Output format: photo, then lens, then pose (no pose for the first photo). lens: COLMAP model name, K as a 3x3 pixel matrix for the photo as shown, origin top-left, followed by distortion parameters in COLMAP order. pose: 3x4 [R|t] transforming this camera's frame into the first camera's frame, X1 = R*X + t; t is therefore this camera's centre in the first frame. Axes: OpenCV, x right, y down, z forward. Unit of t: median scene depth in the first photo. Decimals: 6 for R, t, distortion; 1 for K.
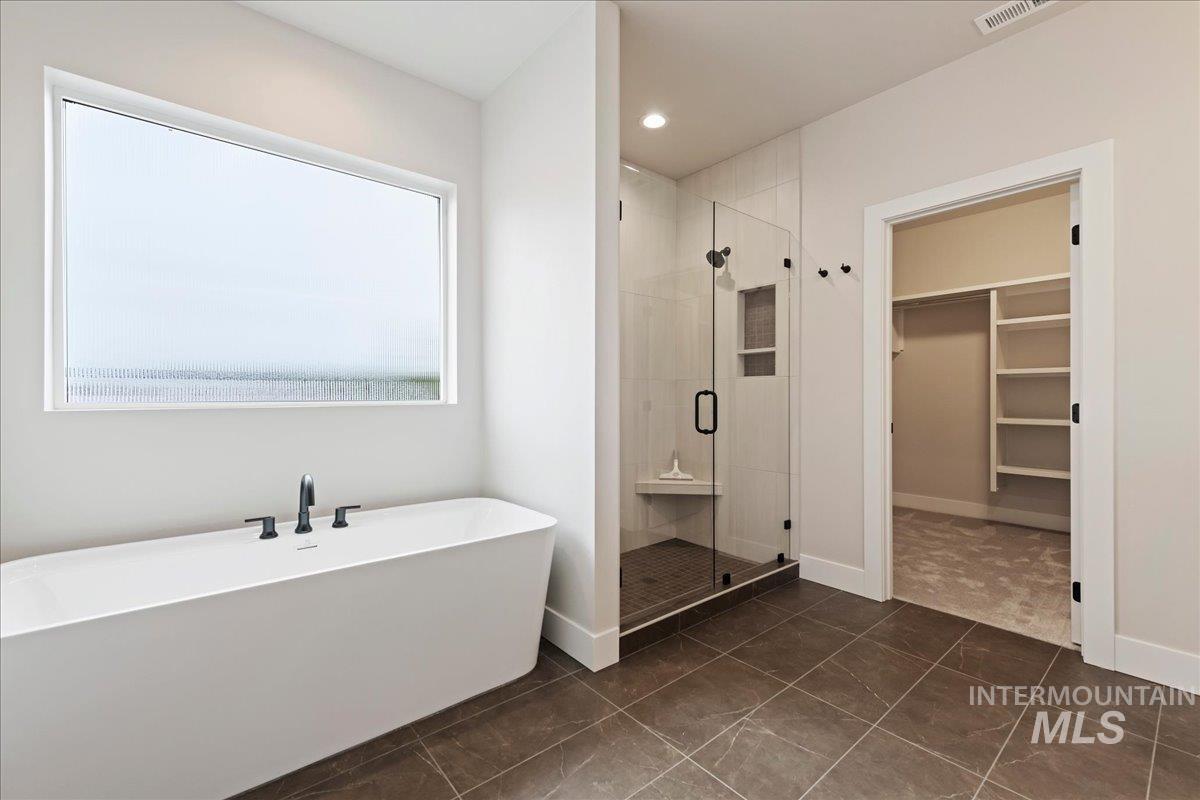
lens RADIAL K [[499.8, 0, 598.2], [0, 499.8, 395.1], [0, 0, 1]] dist [0.010870, -0.000107]
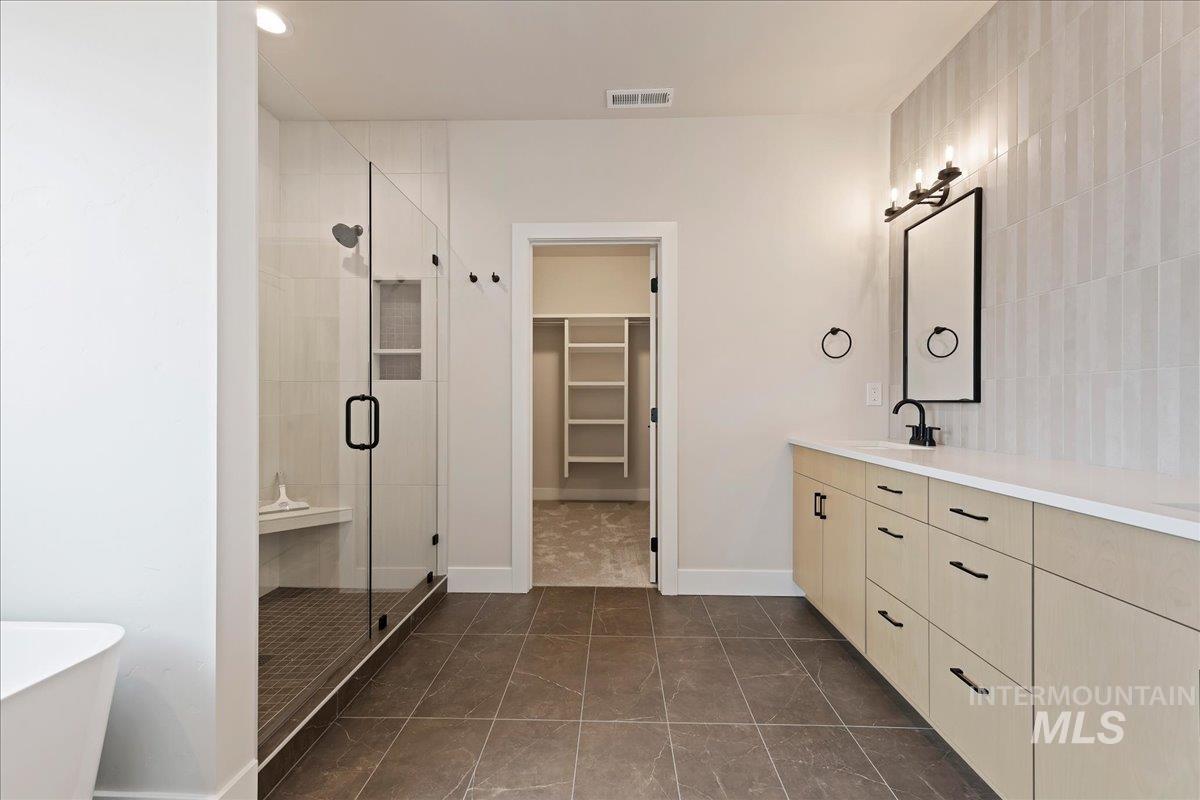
lens RADIAL K [[480.1, 0, 602.4], [0, 480.1, 404.6], [0, 0, 1]] dist [0.009858, -0.000389]
pose [[0.659853, -0.002300, 0.751391, -0.102028], [-0.002911, 0.999980, 0.005617, -0.000044], [-0.751389, -0.005894, 0.659834, 0.194454]]
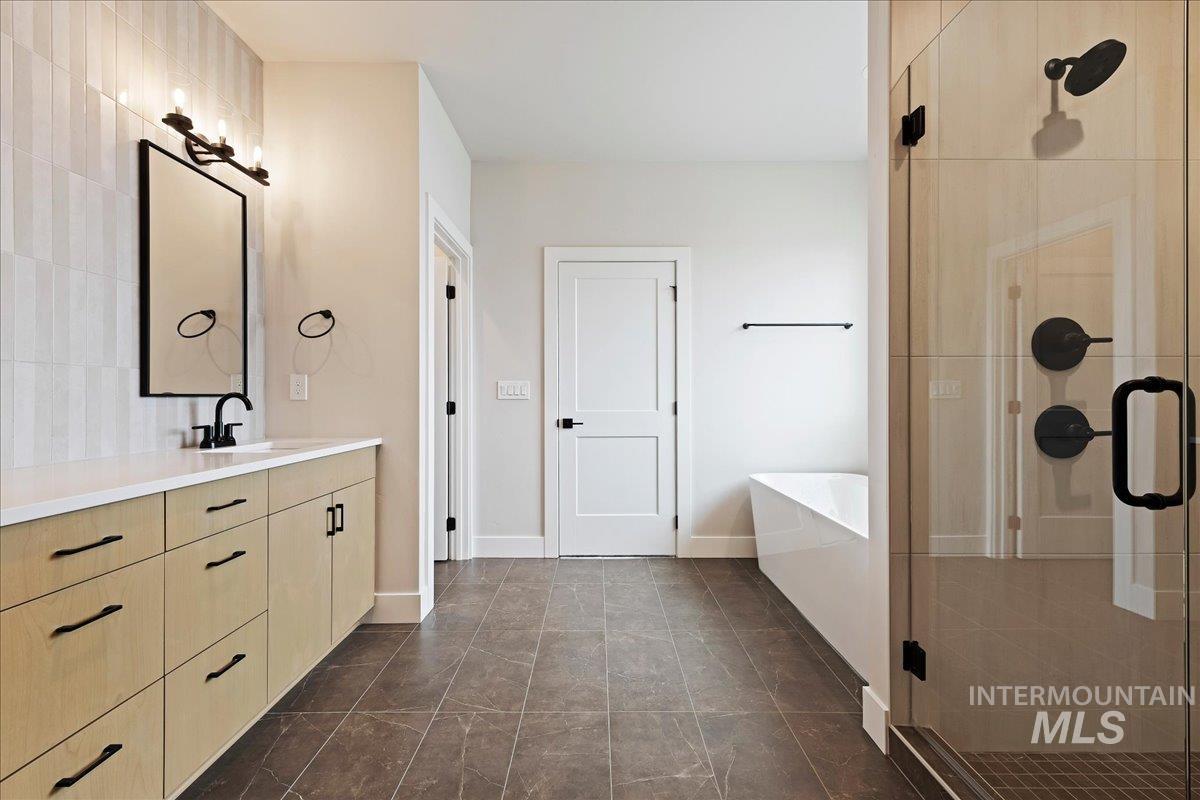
lens RADIAL K [[499.8, 0, 598.2], [0, 499.8, 395.1], [0, 0, 1]] dist [0.010870, -0.000107]
pose [[-0.632466, 0.000647, -0.774588, 0.674171], [0.003987, 0.999989, -0.002421, 0.000739], [0.774578, -0.004620, -0.632462, 0.874323]]
